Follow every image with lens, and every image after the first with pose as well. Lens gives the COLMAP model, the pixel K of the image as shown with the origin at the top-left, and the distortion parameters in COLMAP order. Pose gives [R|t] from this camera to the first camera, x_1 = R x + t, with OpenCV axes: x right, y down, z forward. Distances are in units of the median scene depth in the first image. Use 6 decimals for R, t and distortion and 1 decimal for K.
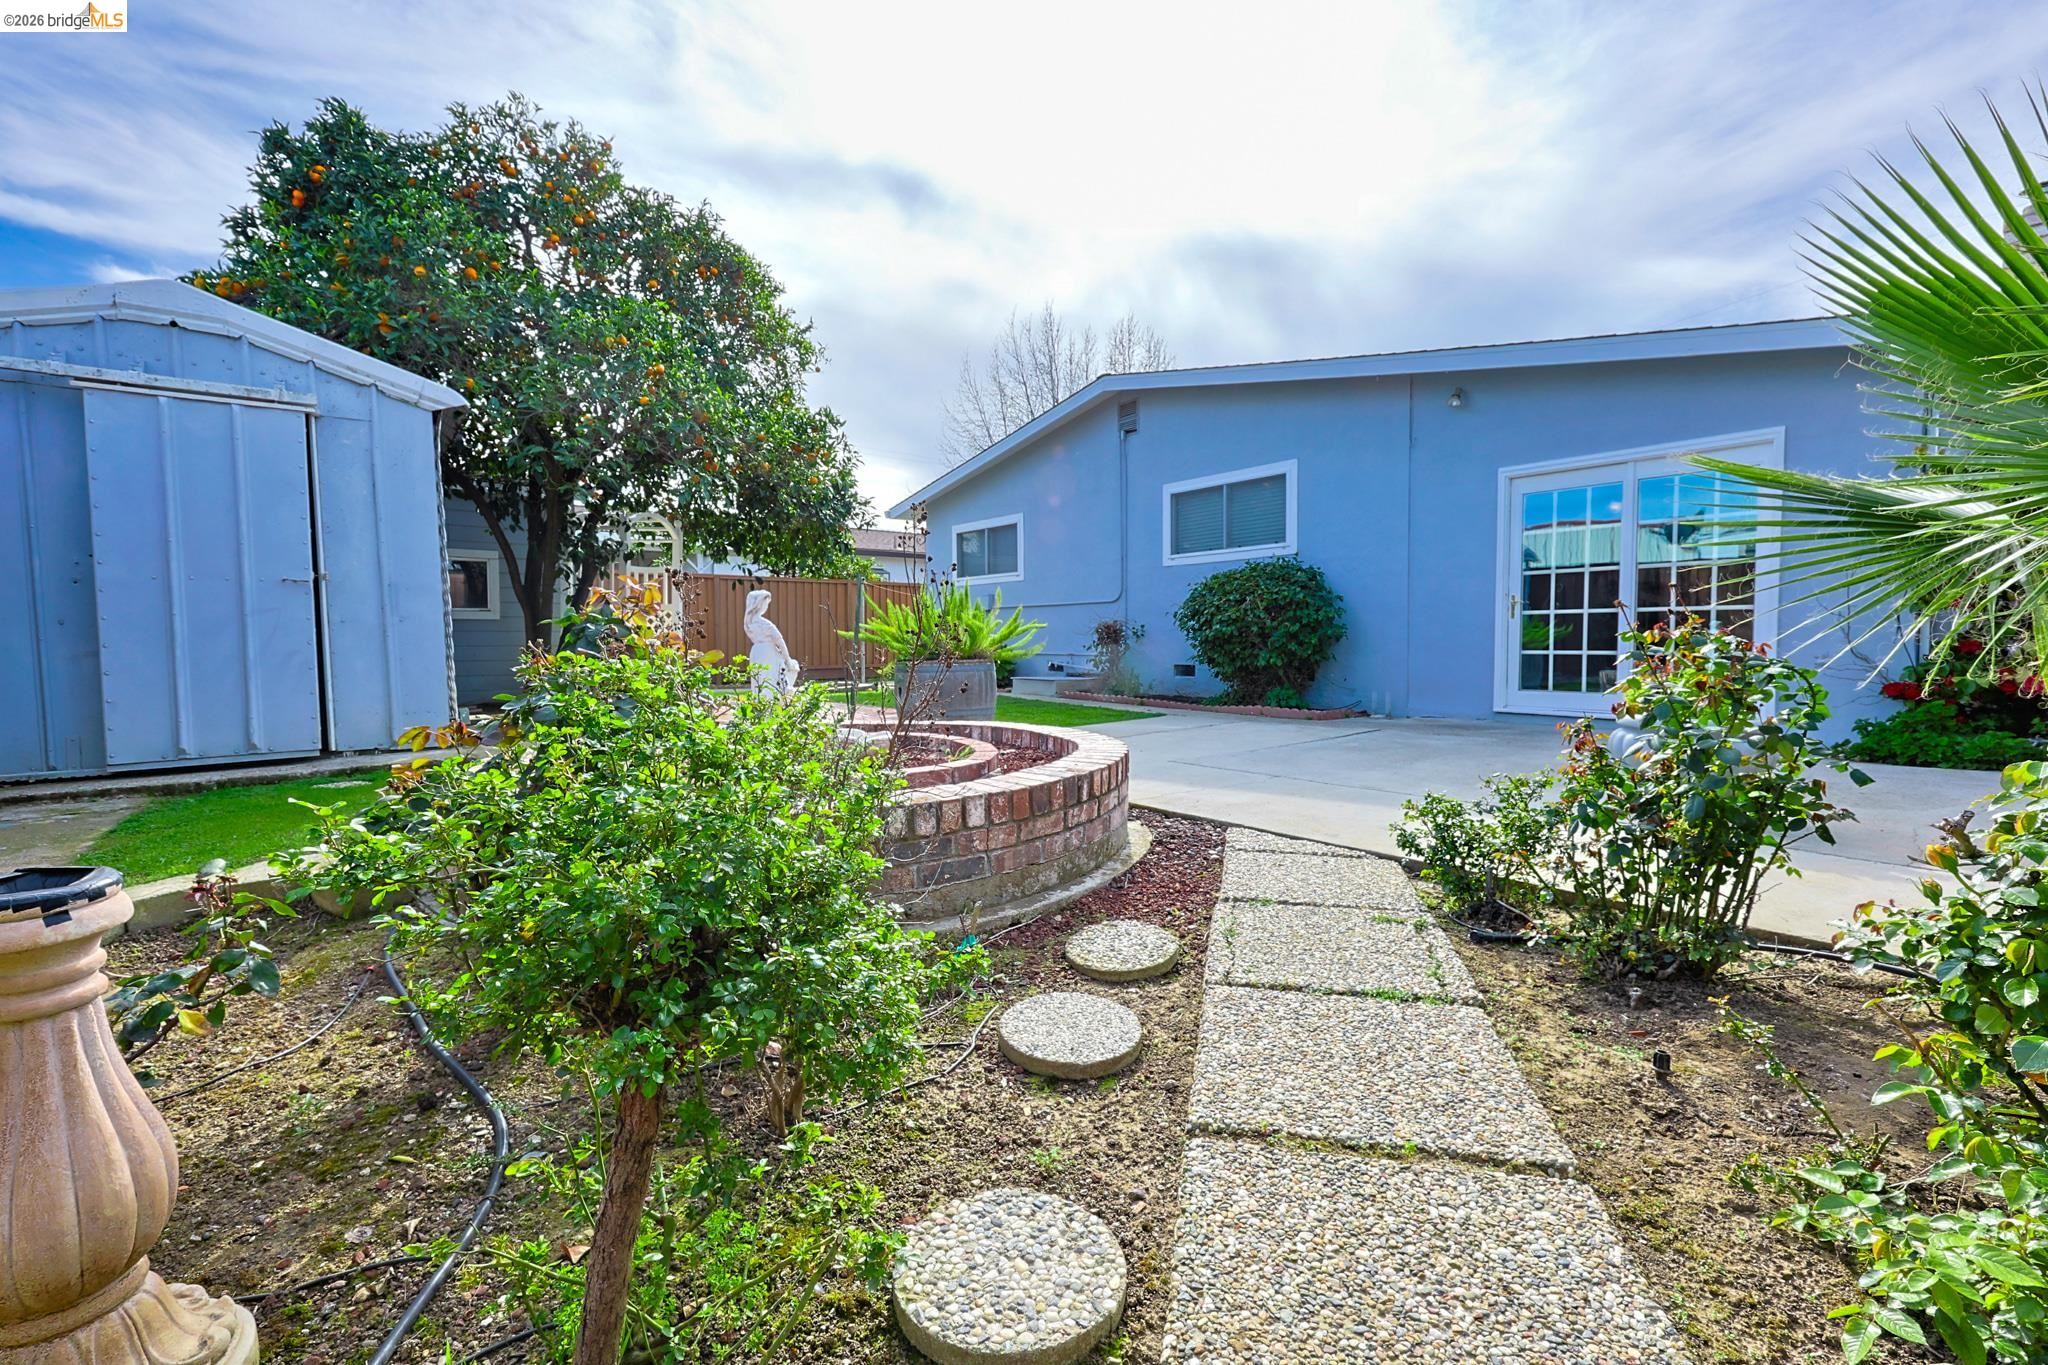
lens RADIAL K [[870.6, 0, 1033.0], [0, 870.6, 671.1], [0, 0, 1]] dist [-0.002949, 0.000019]
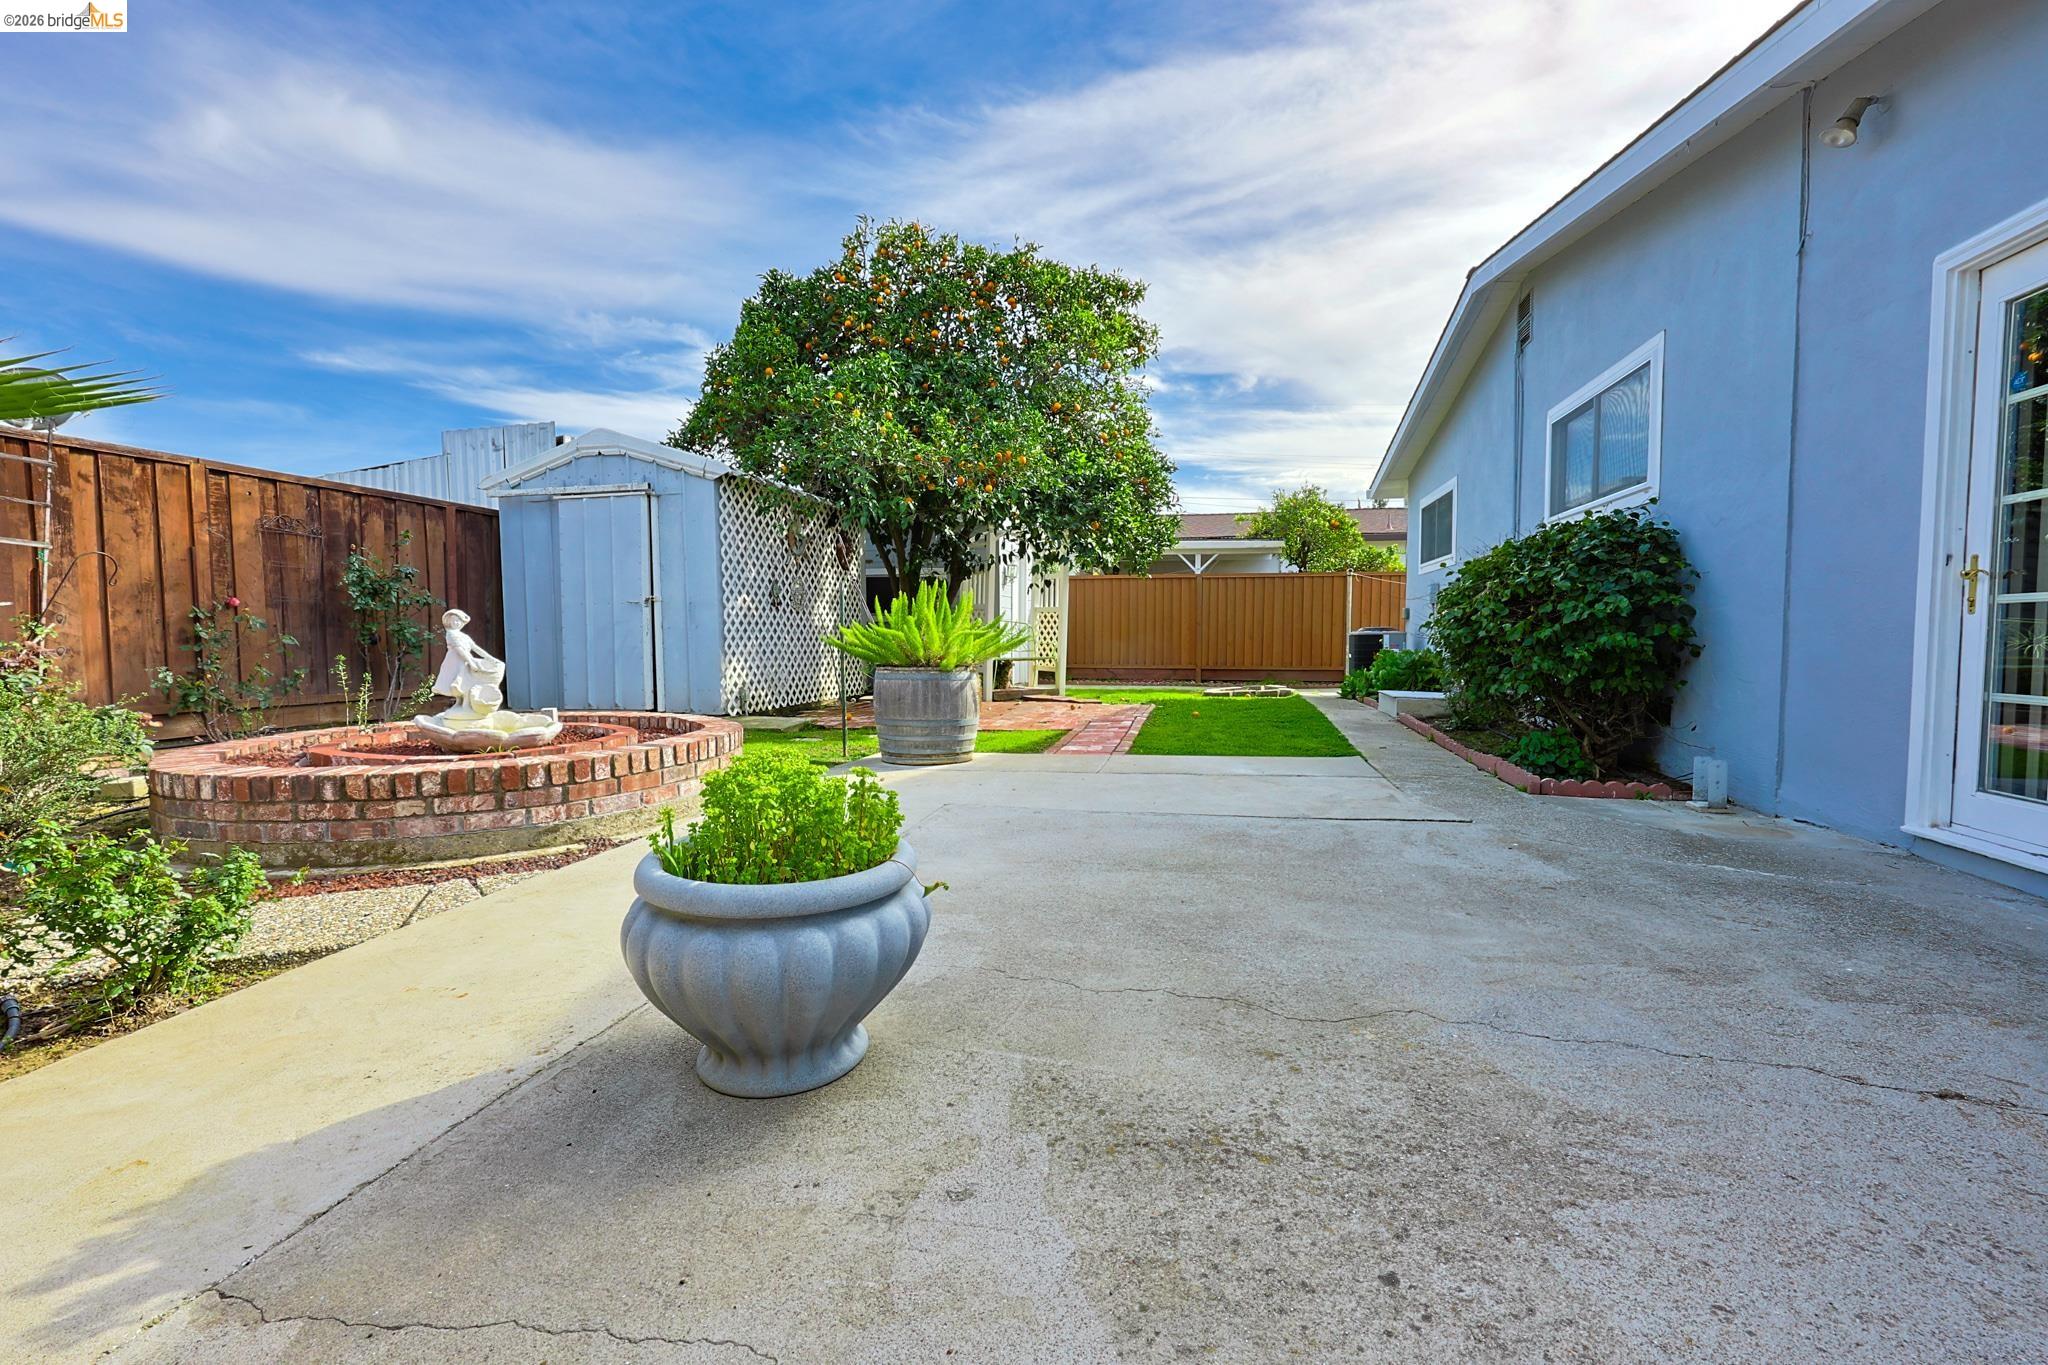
lens RADIAL K [[870.6, 0, 1033.0], [0, 870.6, 671.1], [0, 0, 1]] dist [-0.002949, 0.000019]
pose [[0.622126, 0.039624, -0.781914, 0.497161], [-0.034768, 0.999131, 0.022969, -0.024148], [0.782145, 0.012896, 0.622963, 0.341097]]
